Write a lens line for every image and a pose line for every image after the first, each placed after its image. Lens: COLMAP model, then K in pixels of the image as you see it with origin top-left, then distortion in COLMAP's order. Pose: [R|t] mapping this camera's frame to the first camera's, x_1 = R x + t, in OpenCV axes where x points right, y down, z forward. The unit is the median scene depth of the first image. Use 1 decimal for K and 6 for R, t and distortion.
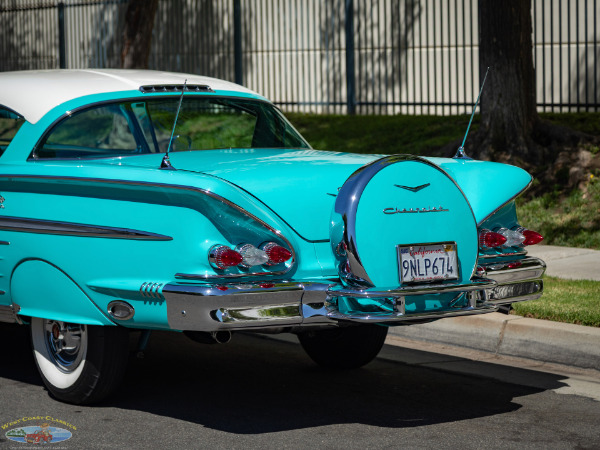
lens RADIAL K [[1980.7, 0, 299.0], [0, 1980.7, 239.0], [0, 0, 1]] dist [0.030177, -0.435628]
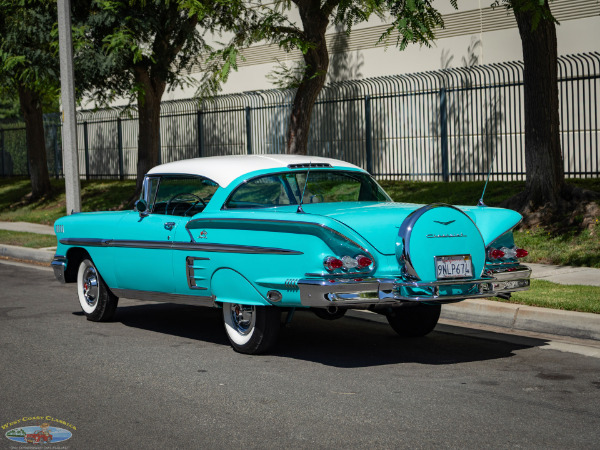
lens RADIAL K [[1980.7, 0, 299.0], [0, 1980.7, 239.0], [0, 0, 1]] dist [0.030177, -0.435628]
pose [[0.994373, -0.007977, -0.105630, 0.109710], [0.004068, 0.999301, -0.037167, 0.049459], [0.105853, 0.036528, 0.993711, -0.682103]]
